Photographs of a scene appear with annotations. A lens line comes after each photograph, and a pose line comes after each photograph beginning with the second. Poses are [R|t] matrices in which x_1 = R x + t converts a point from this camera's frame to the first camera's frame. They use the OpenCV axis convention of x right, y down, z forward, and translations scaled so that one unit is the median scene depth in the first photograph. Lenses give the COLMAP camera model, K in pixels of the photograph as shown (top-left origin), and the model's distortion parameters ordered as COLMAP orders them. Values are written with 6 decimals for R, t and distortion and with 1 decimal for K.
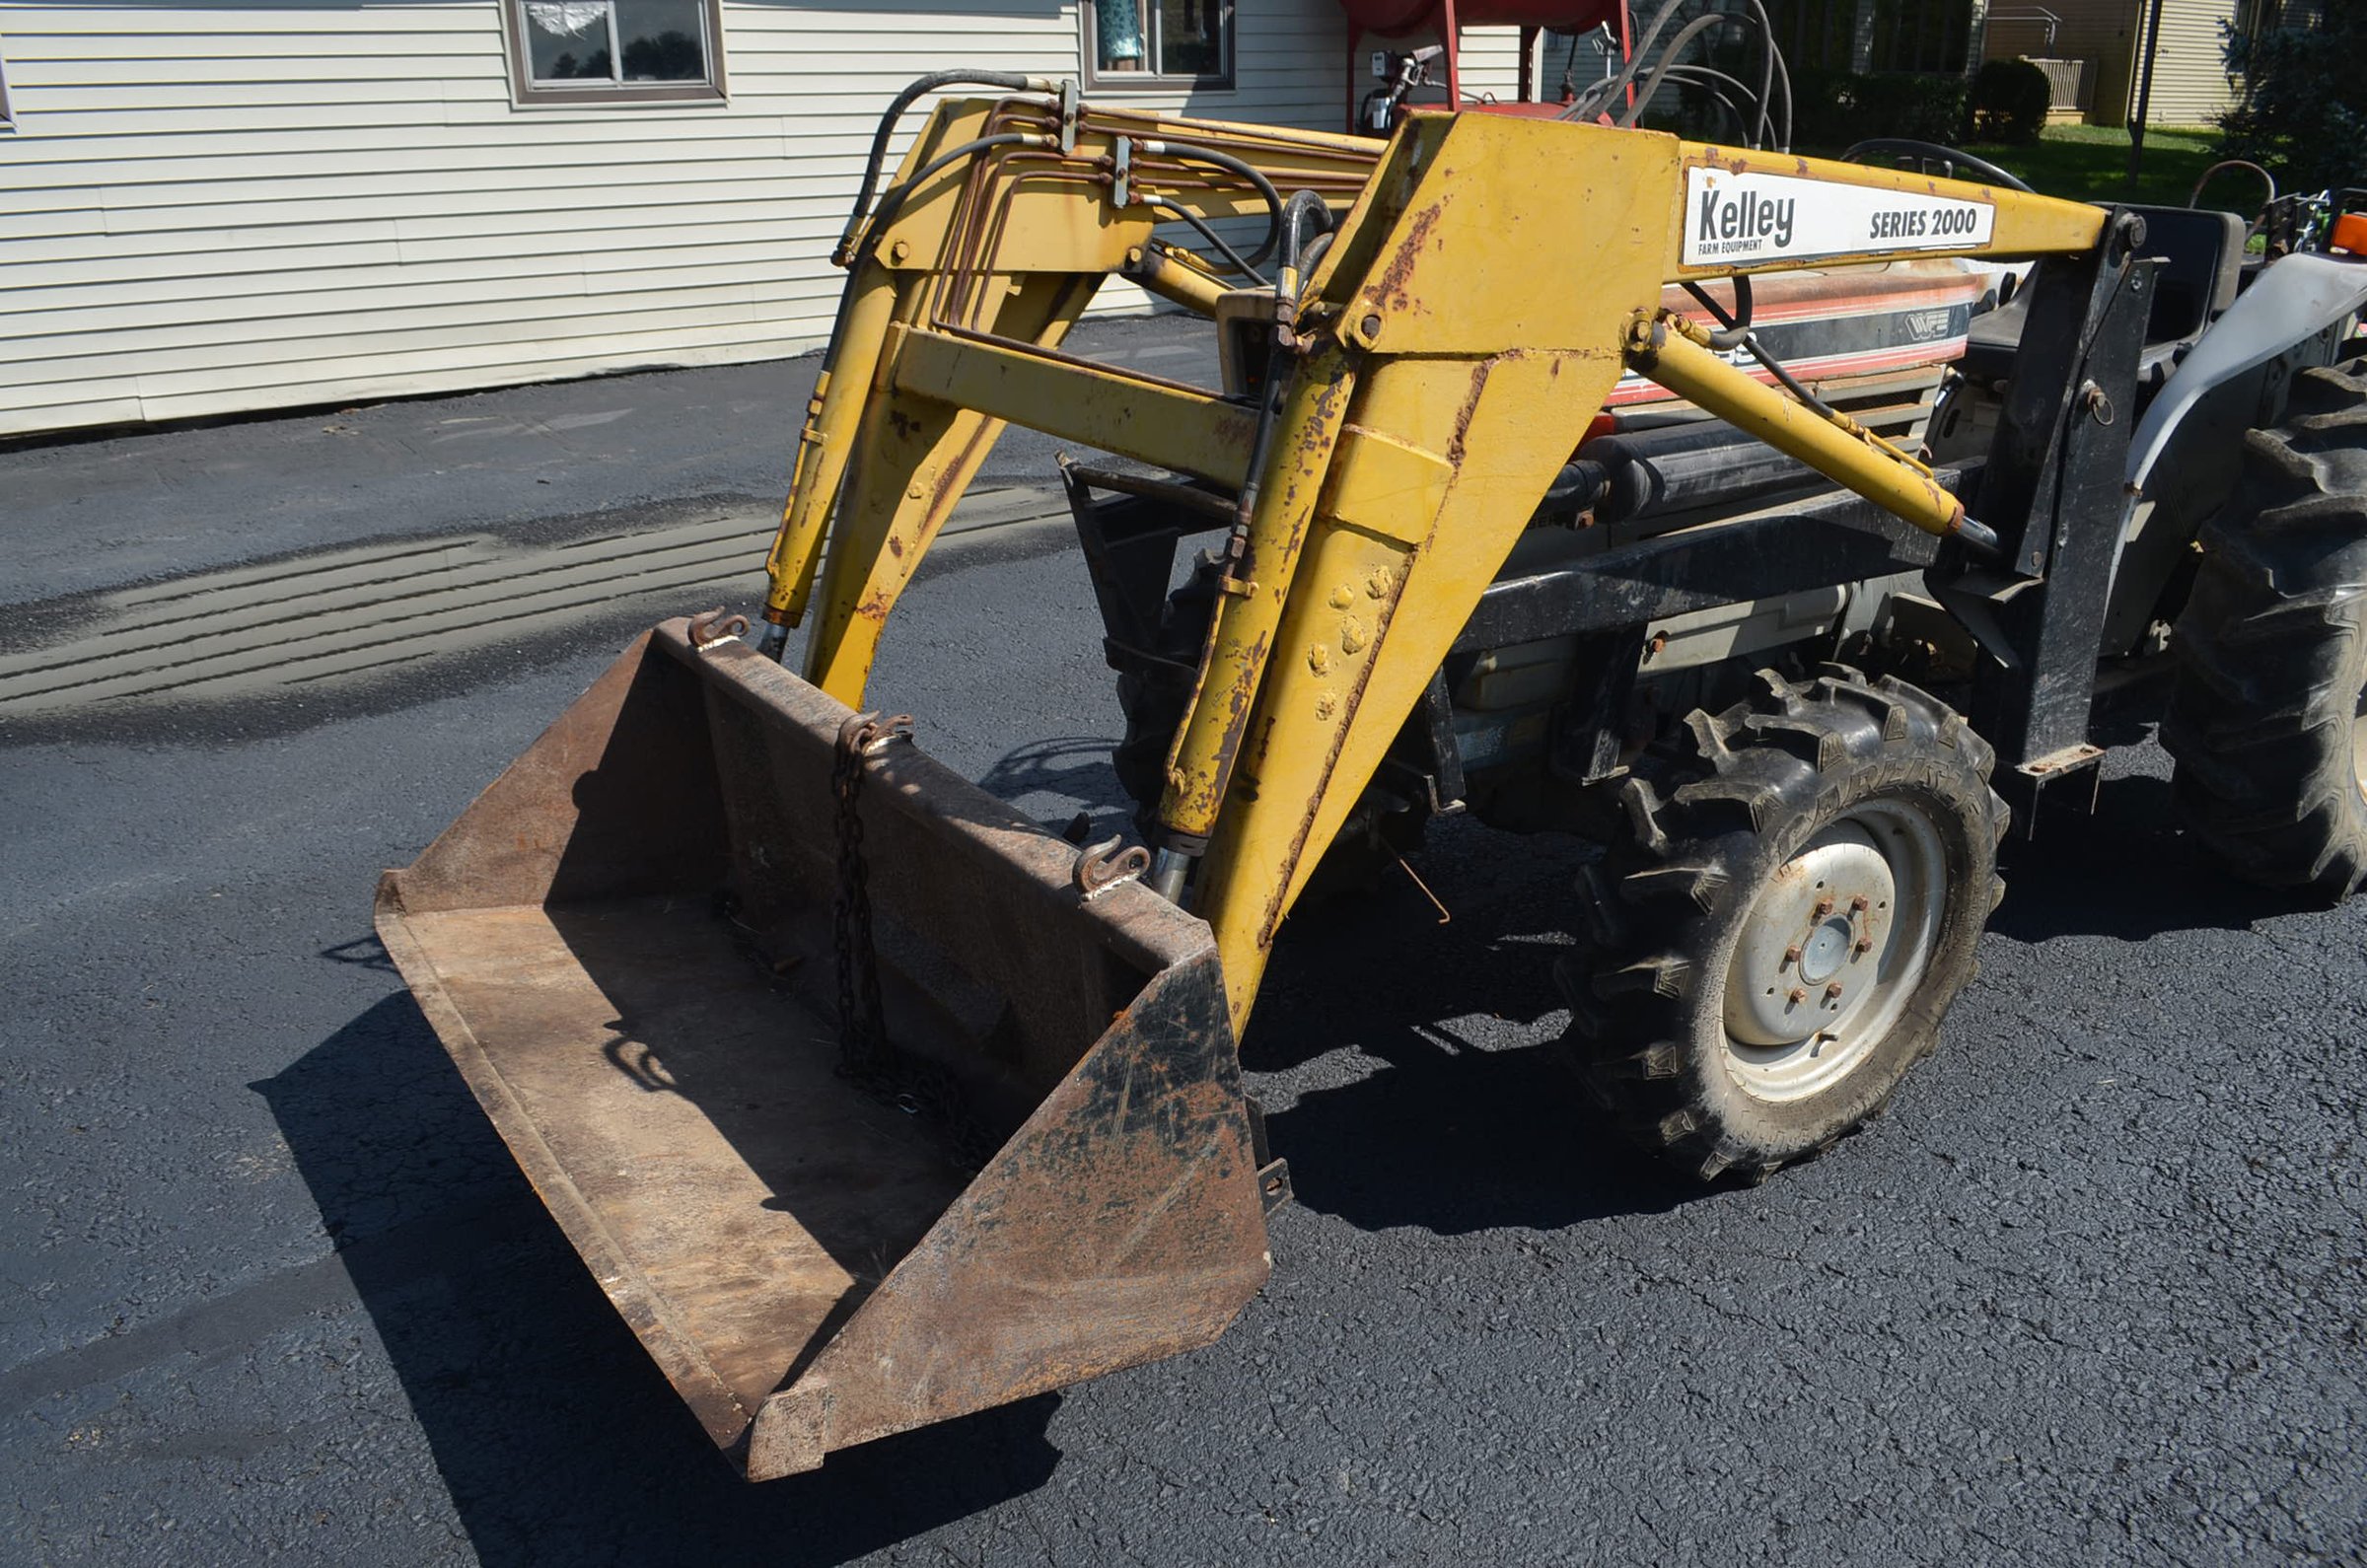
lens RADIAL K [[1868.2, 0, 1229.9], [0, 1868.2, 812.4], [0, 0, 1]] dist [-0.086827, 0.009207]
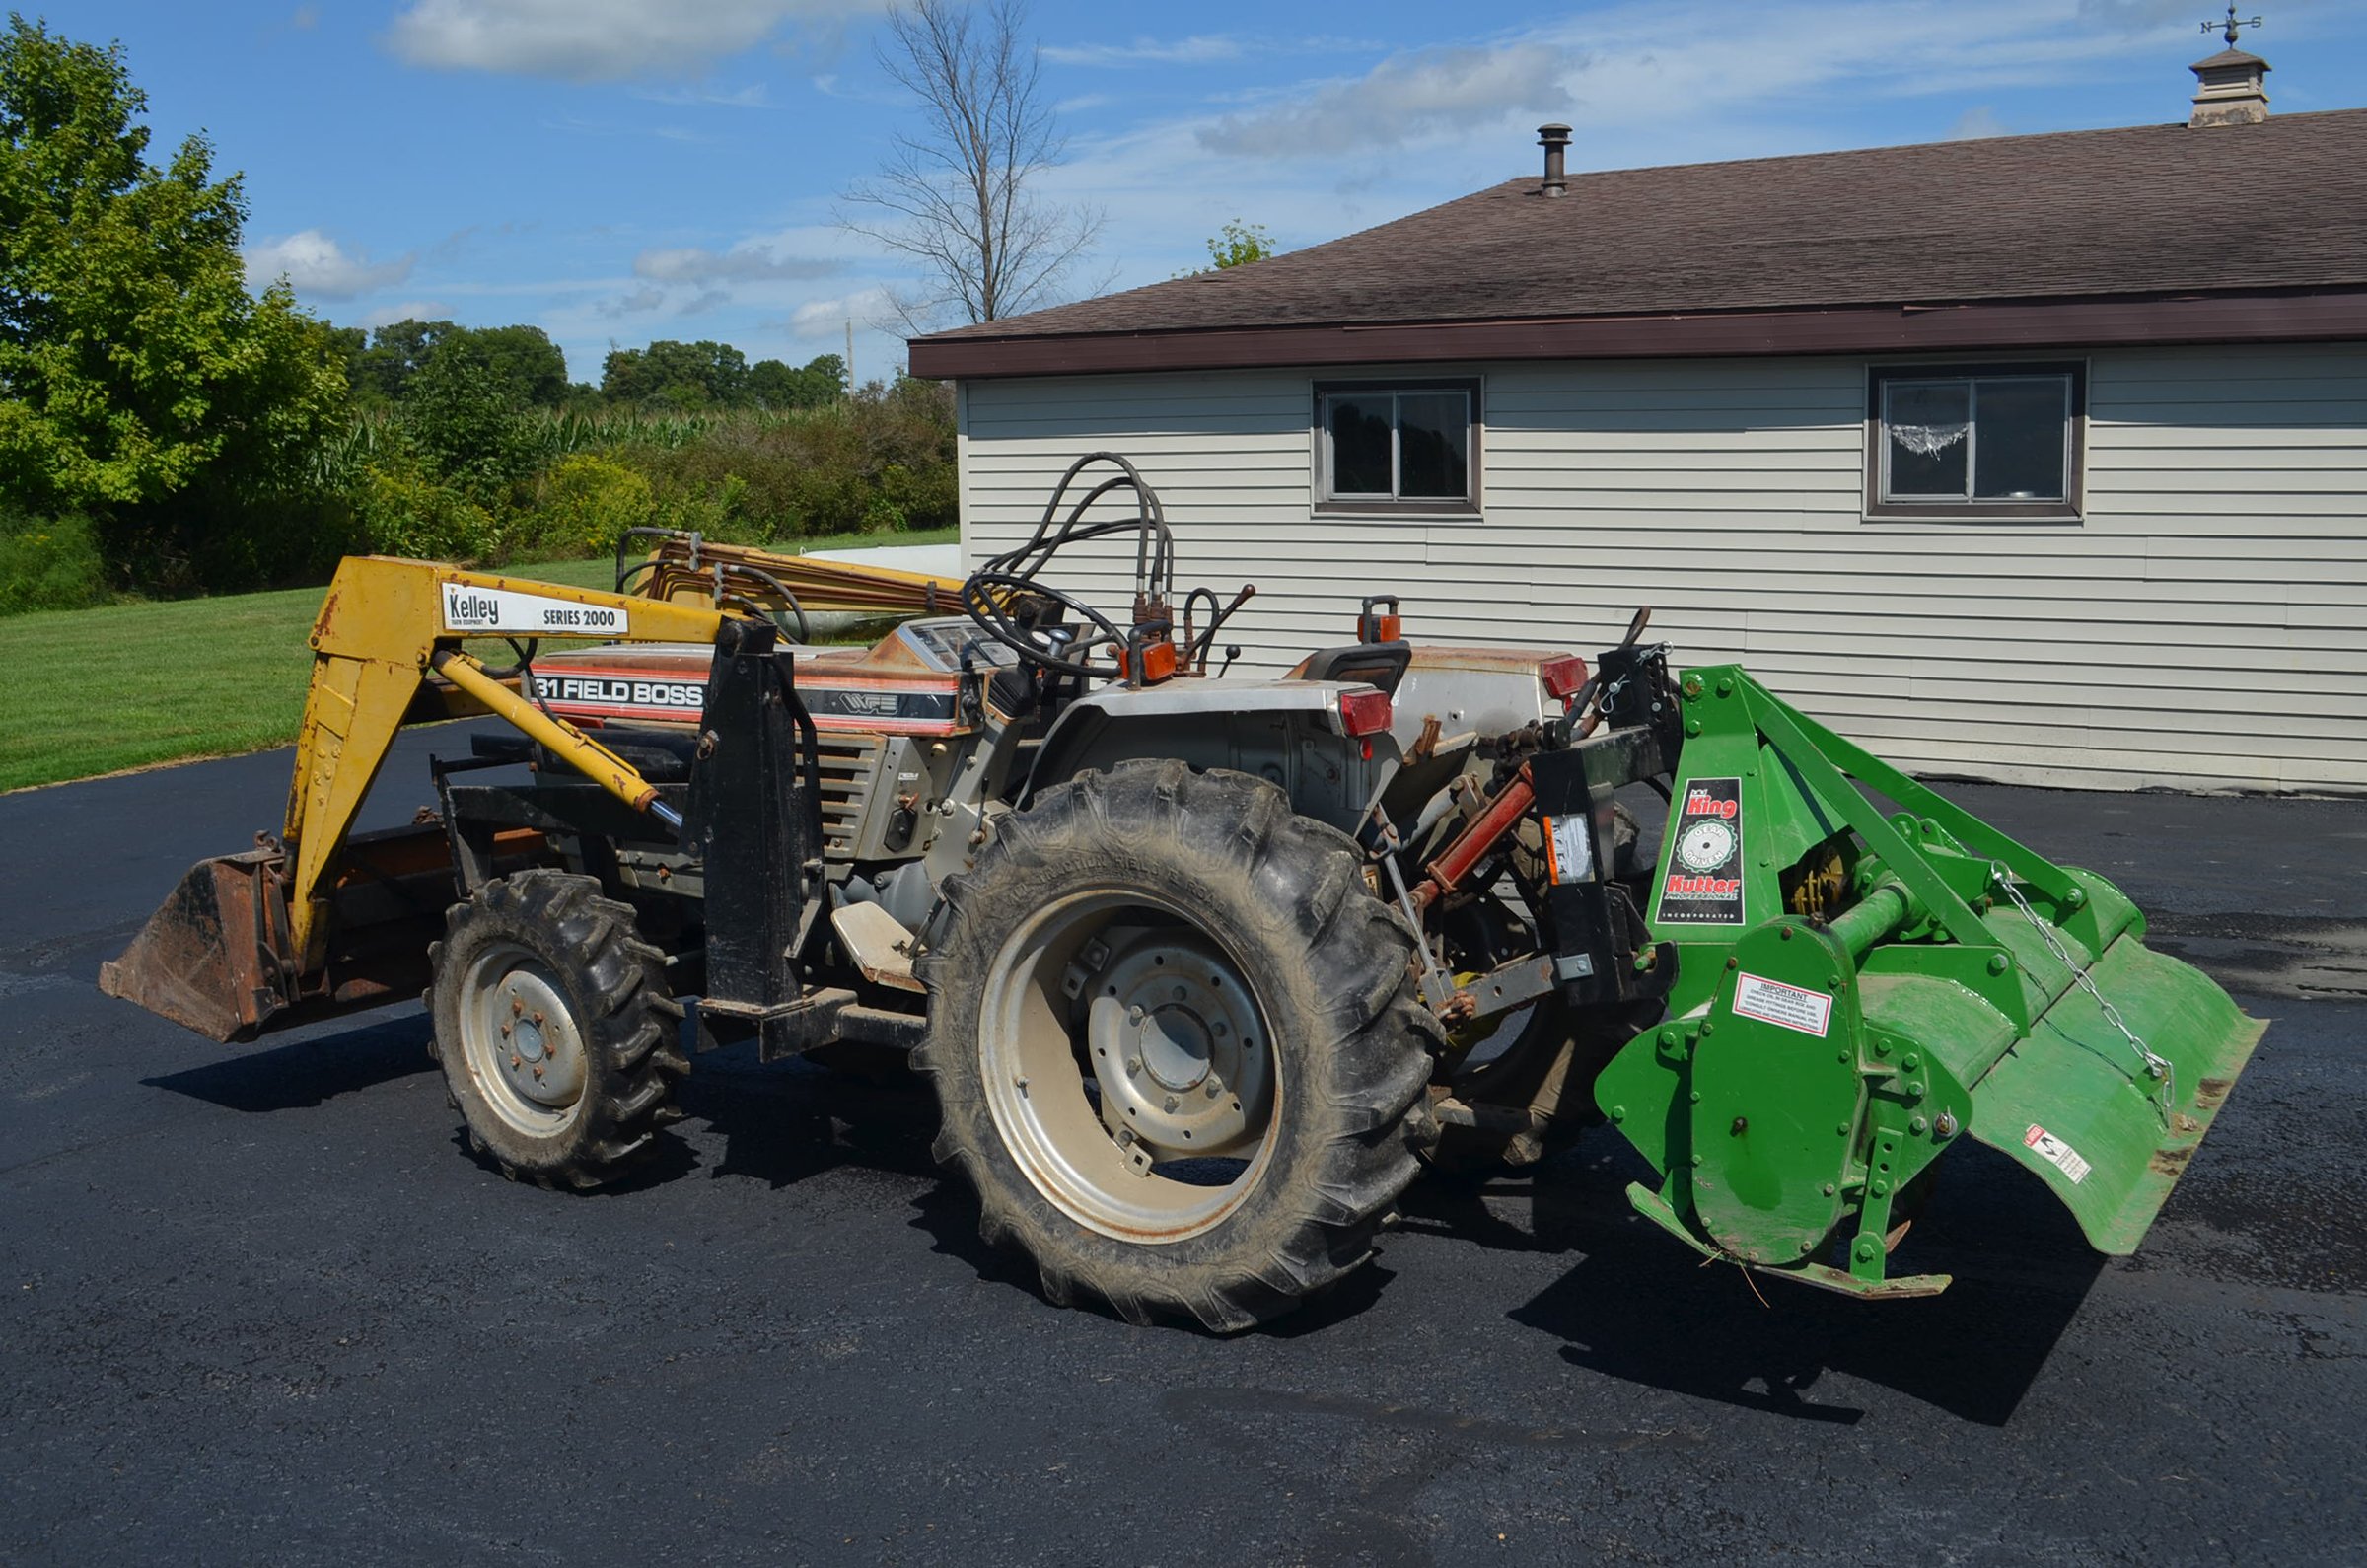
lens RADIAL K [[2302.4, 0, 1199.5], [0, 2302.4, 808.4], [0, 0, 1]] dist [-0.068002, 0.000000]
pose [[0.372731, 0.123812, -0.919643, 2.553654], [-0.331866, 0.943297, -0.007508, -0.323341], [0.866566, 0.307997, 0.392685, 0.697696]]
